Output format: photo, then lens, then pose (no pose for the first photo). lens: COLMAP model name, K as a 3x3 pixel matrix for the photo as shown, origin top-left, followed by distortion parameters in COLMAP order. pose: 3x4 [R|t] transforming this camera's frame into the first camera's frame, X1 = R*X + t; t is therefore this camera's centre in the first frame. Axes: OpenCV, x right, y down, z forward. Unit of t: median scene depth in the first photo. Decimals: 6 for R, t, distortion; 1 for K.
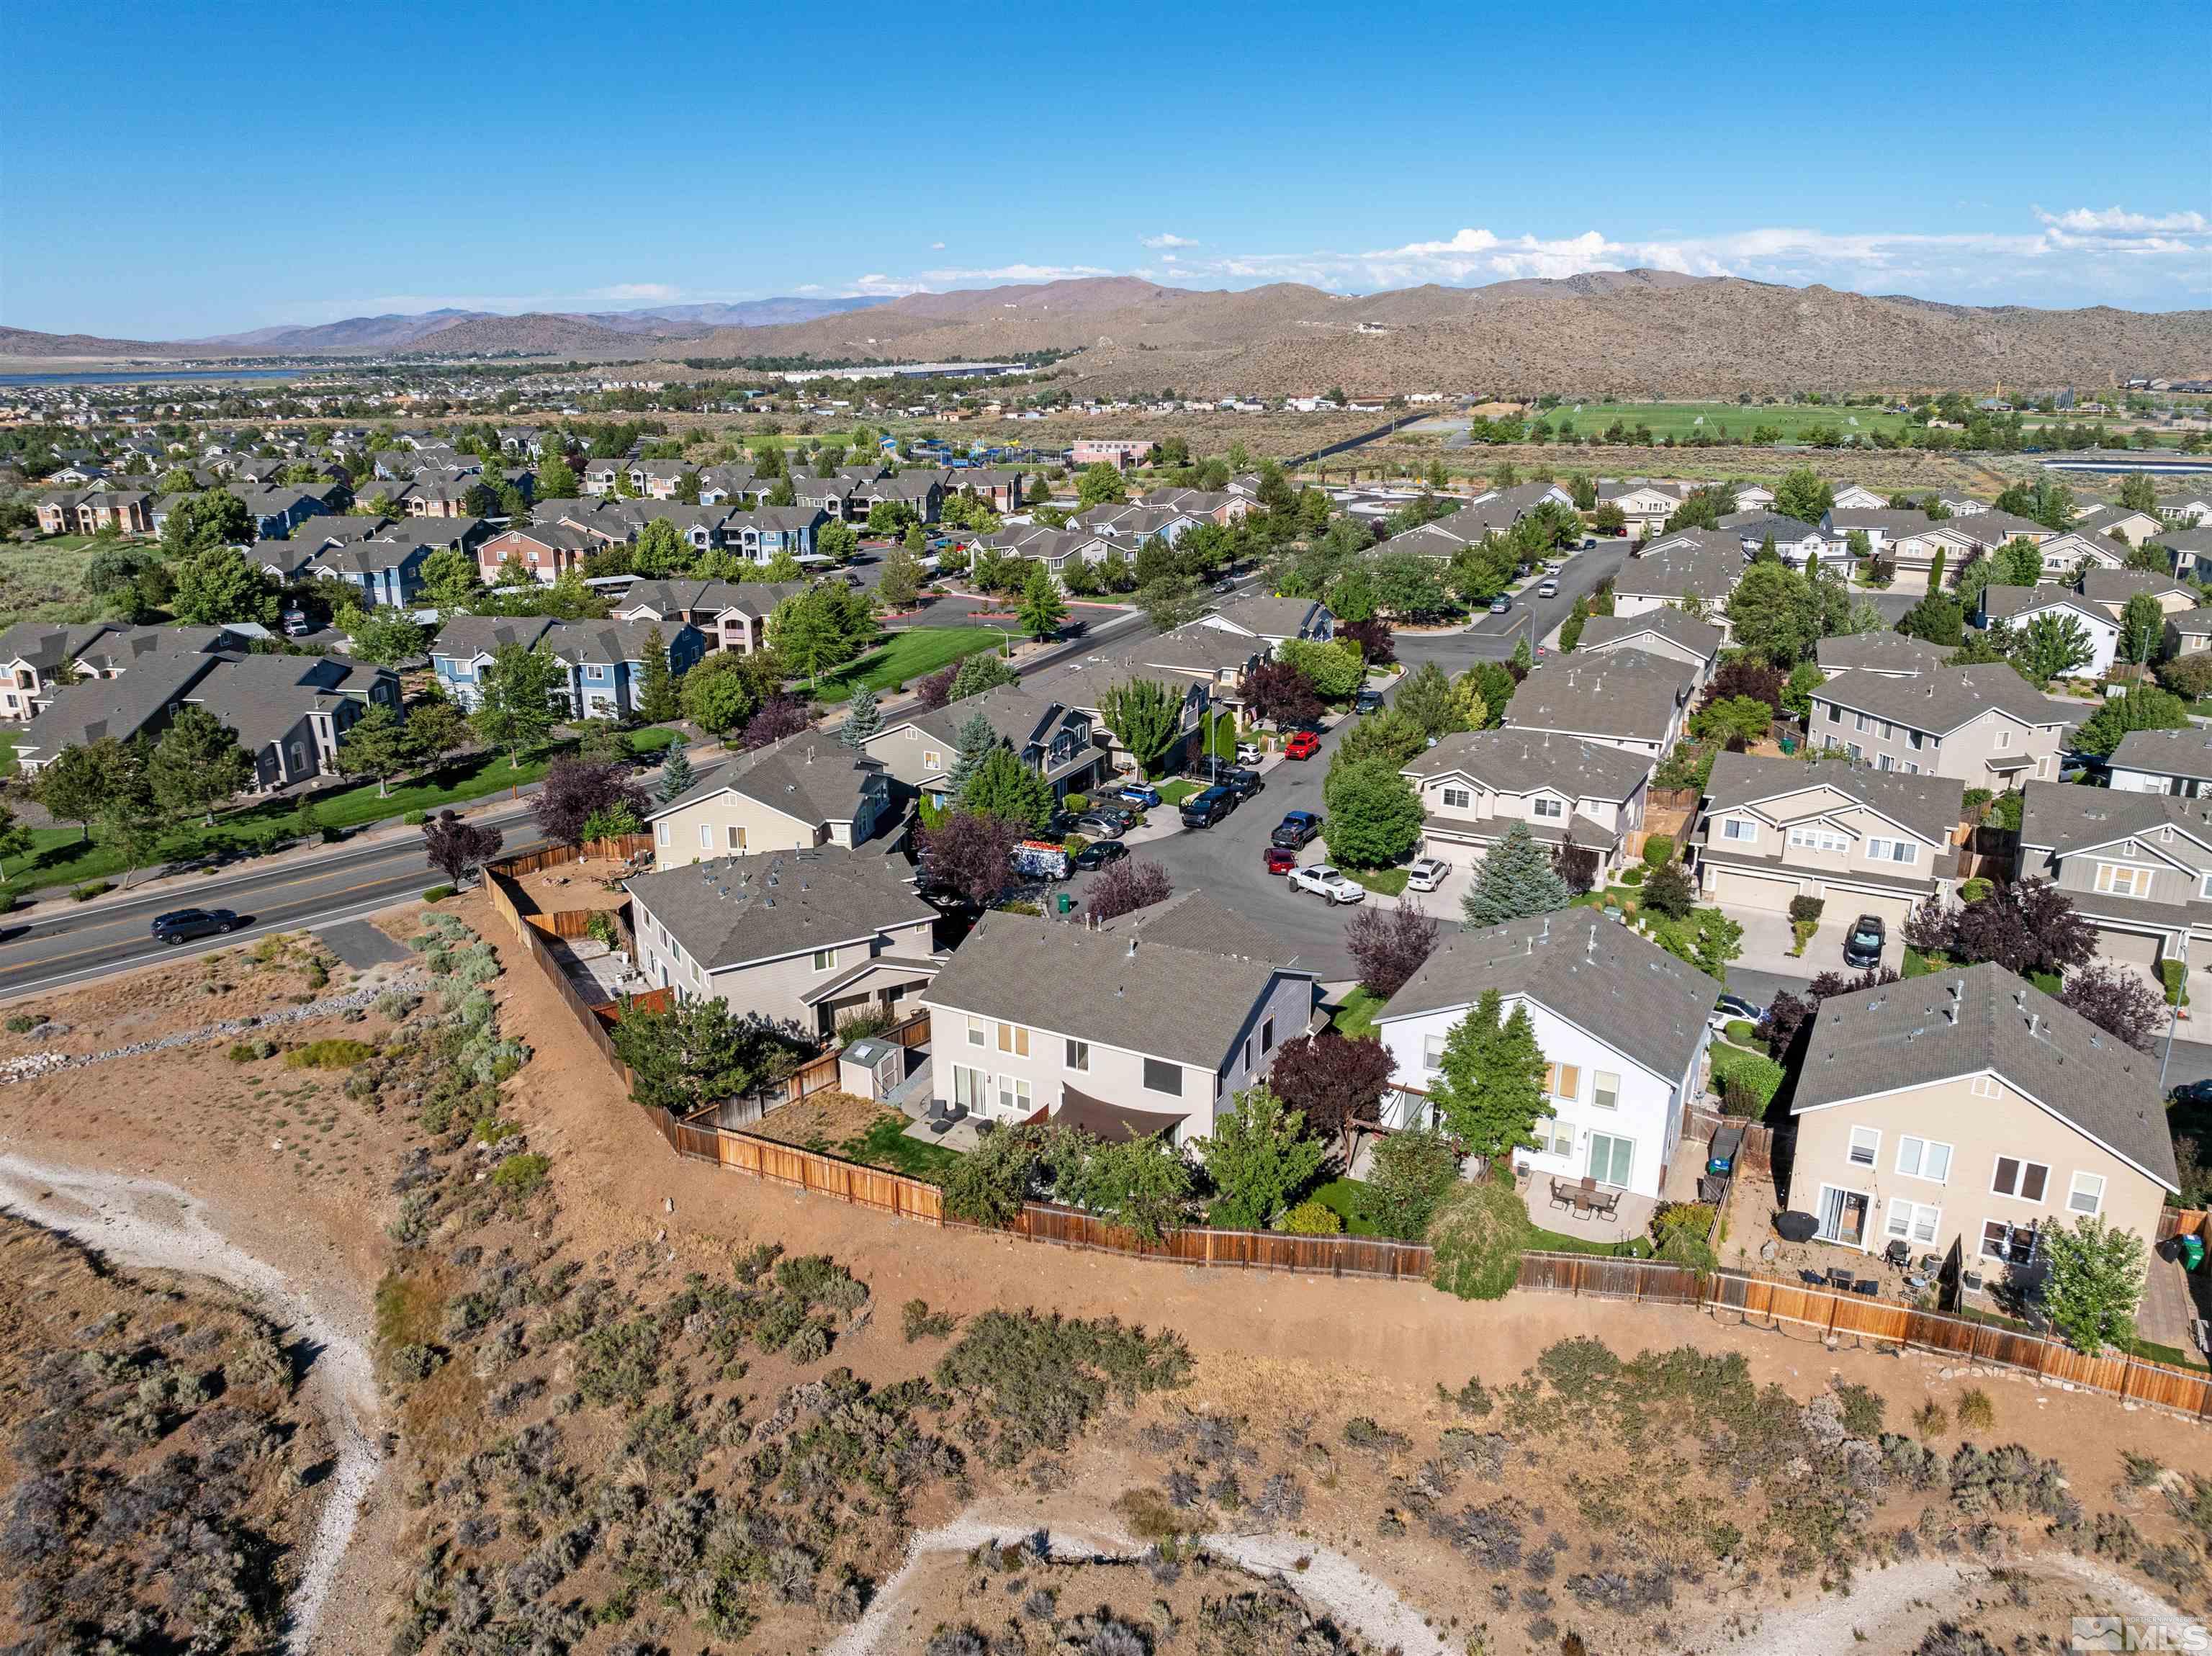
lens RADIAL K [[1563.6, 0, 1118.3], [0, 1563.6, 836.5], [0, 0, 1]] dist [-0.047359, 0.010745]
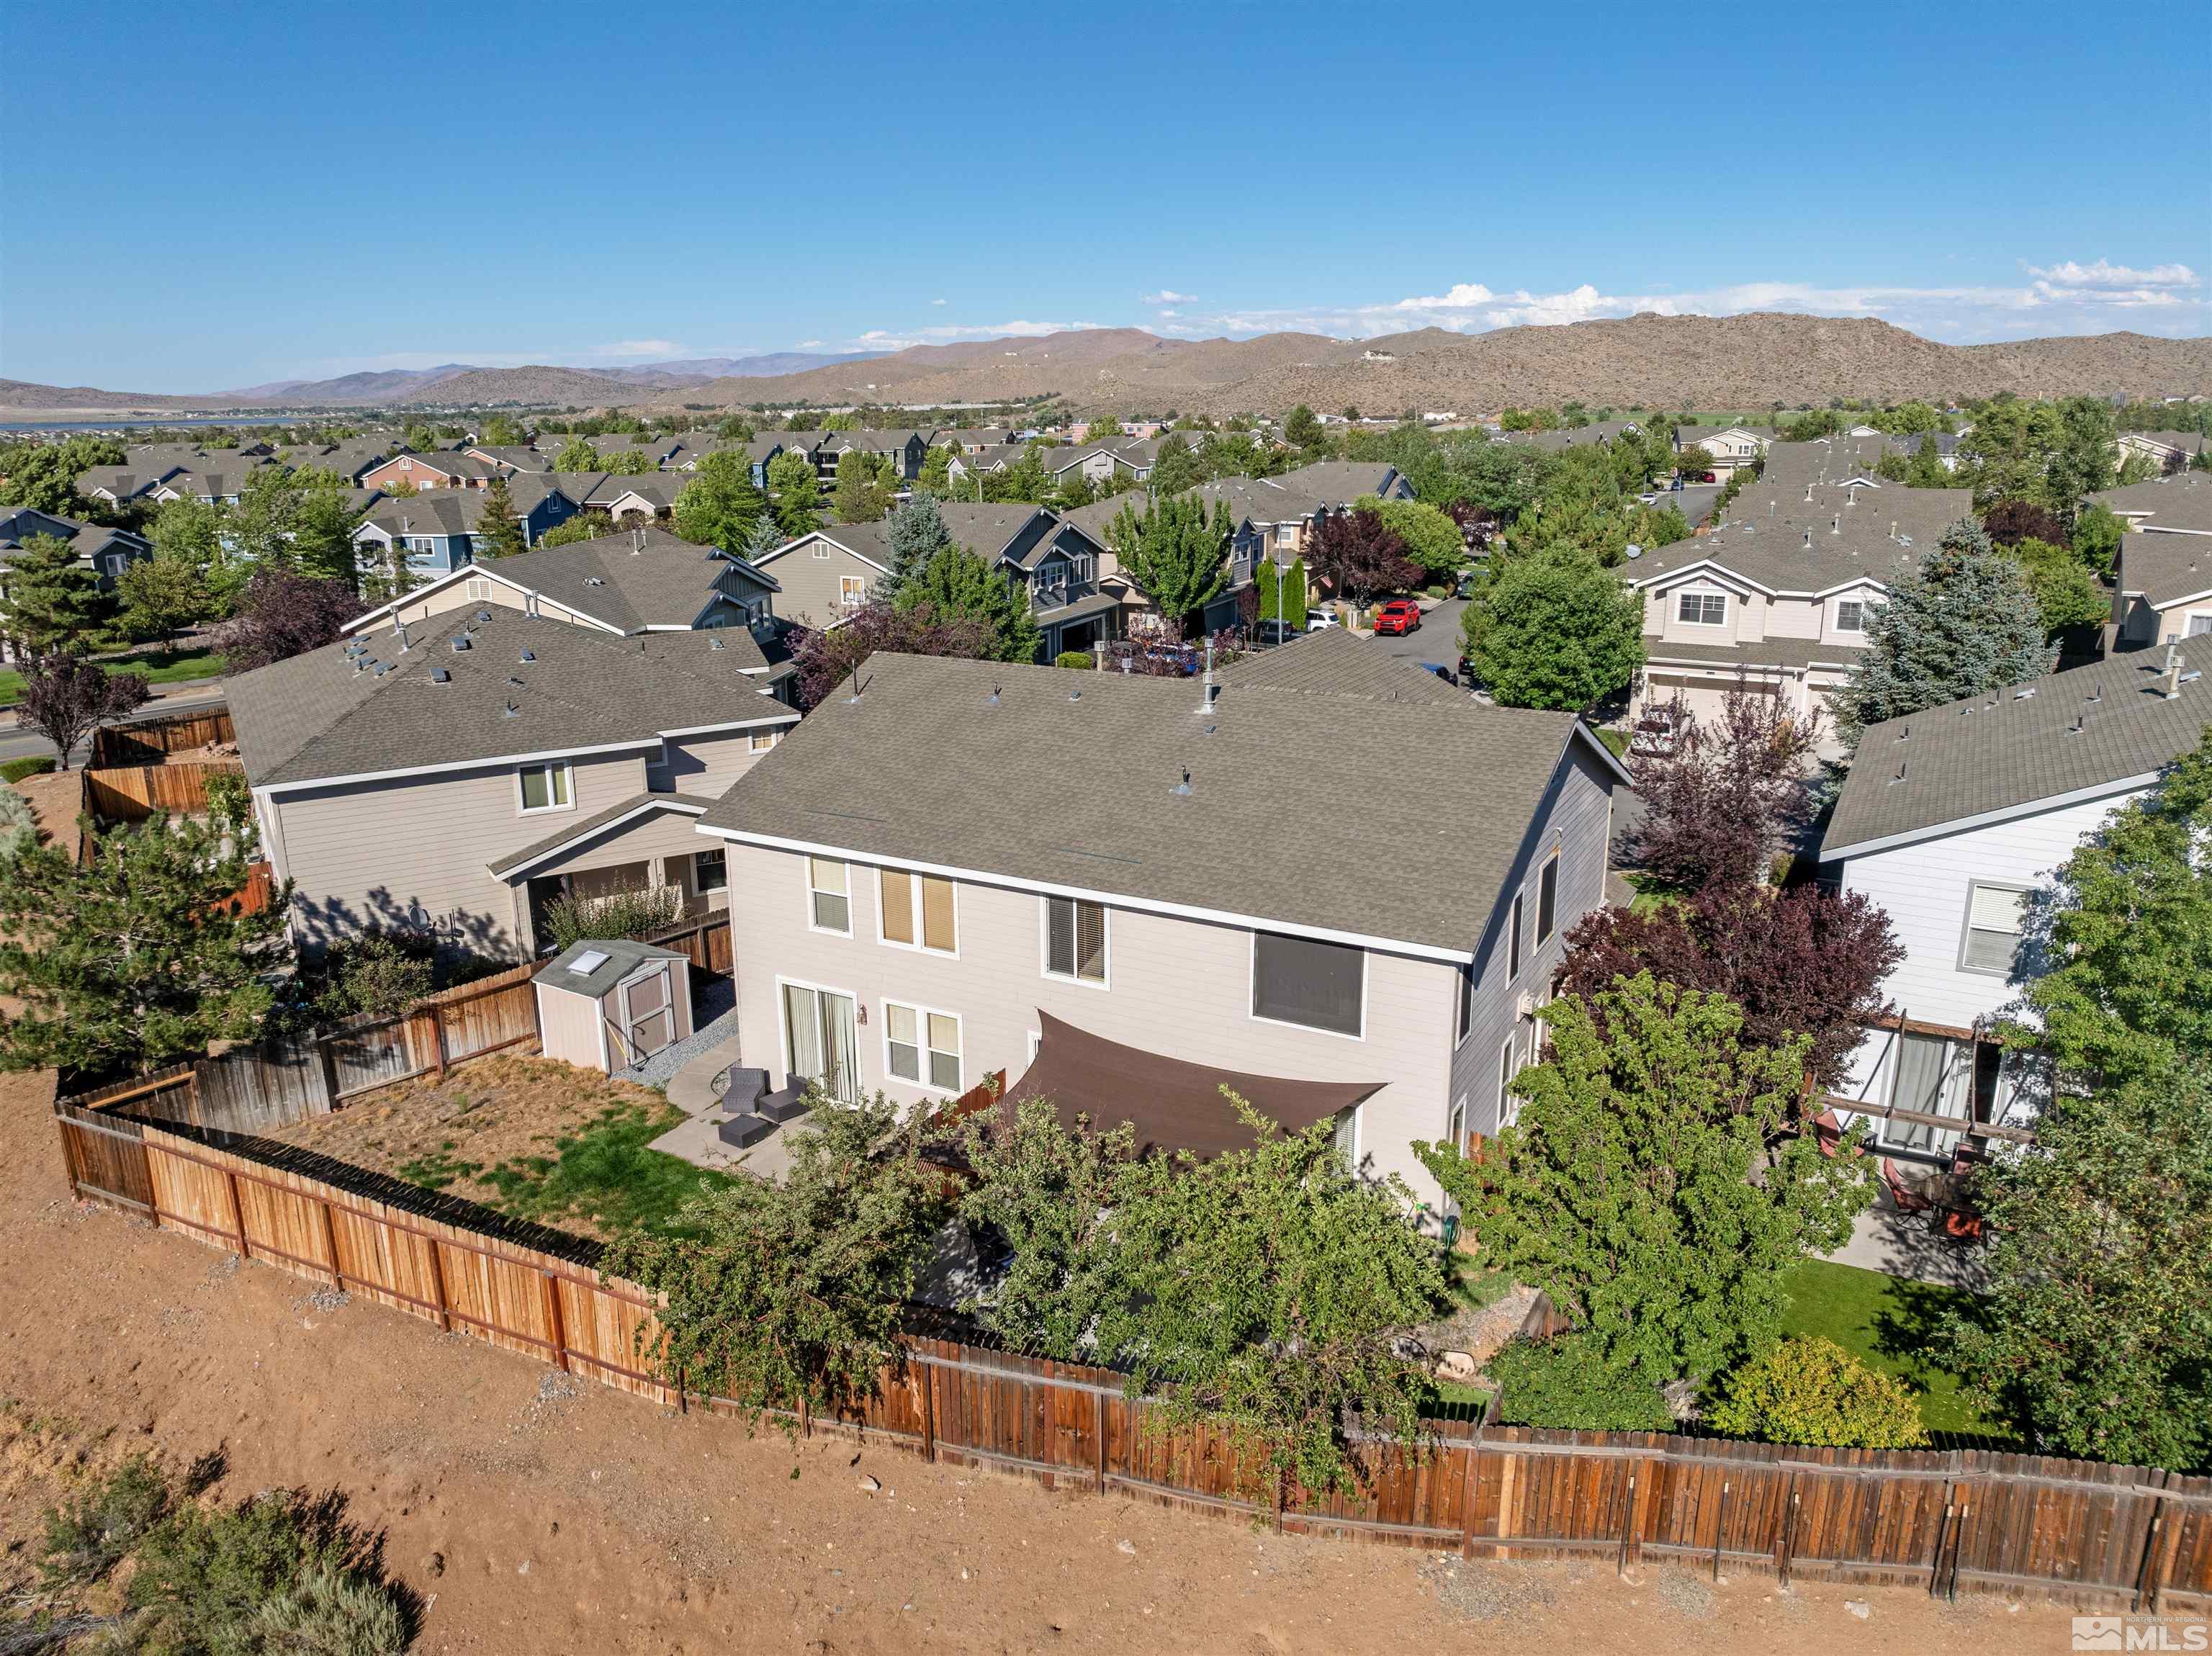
lens RADIAL K [[1563.6, 0, 1099.7], [0, 1563.6, 821.5], [0, 0, 1]] dist [-0.047359, 0.010745]
pose [[0.999899, -0.005161, -0.013240, -0.013859], [0.004581, 0.999045, -0.043458, 0.116695], [0.013451, 0.043393, 0.998968, 0.557712]]
